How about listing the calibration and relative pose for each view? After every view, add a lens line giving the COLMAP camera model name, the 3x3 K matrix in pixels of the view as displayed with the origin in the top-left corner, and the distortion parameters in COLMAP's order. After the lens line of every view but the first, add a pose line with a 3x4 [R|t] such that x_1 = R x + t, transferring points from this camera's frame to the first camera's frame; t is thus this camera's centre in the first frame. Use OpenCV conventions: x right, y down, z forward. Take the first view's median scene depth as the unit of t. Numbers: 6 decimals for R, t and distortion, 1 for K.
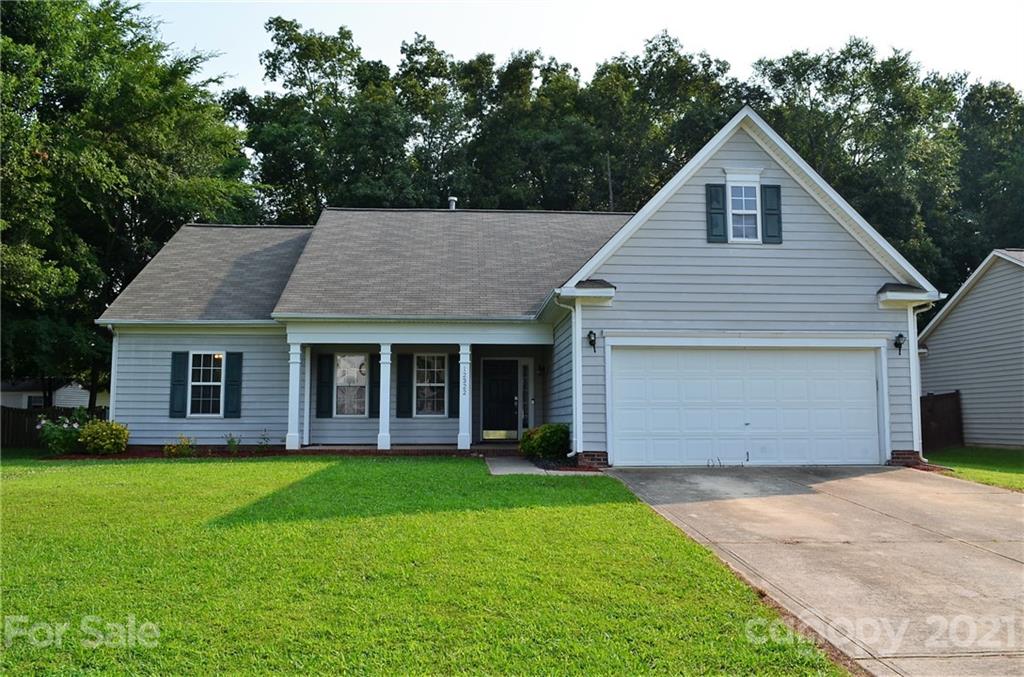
lens RADIAL K [[791.4, 0, 512.0], [0, 791.4, 338.5], [0, 0, 1]] dist [-0.013895, -0.001765]
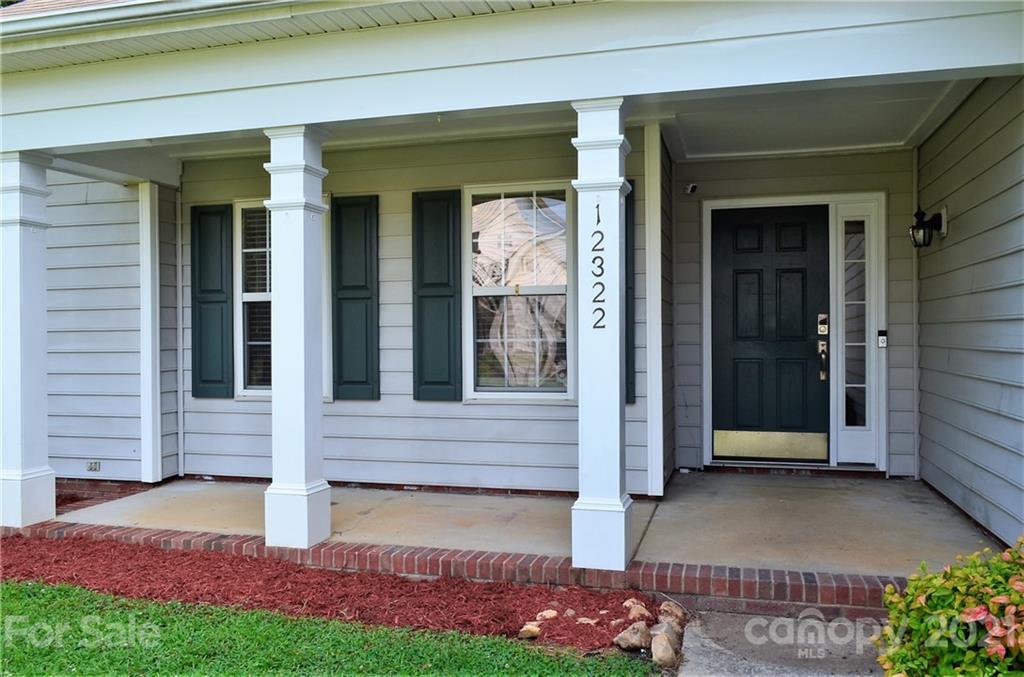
lens RADIAL K [[791.4, 0, 512.0], [0, 791.4, 338.5], [0, 0, 1]] dist [-0.013895, -0.001765]
pose [[0.944508, -0.005212, -0.328446, -0.009708], [0.040740, 0.994013, 0.101381, 0.051345], [0.325951, -0.109136, 0.939066, 0.799028]]
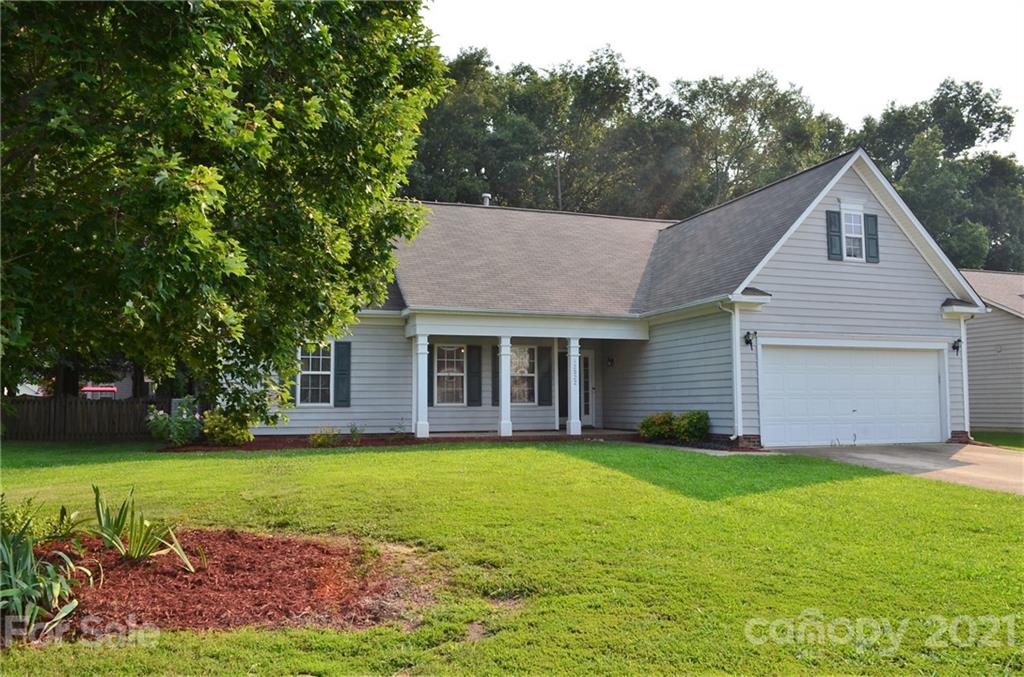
lens RADIAL K [[791.4, 0, 512.0], [0, 791.4, 338.5], [0, 0, 1]] dist [-0.013895, -0.001765]
pose [[0.964185, 0.018705, 0.264572, -0.440909], [-0.023811, 0.999587, 0.016107, -0.008166], [-0.264161, -0.021830, 0.964231, -0.024581]]
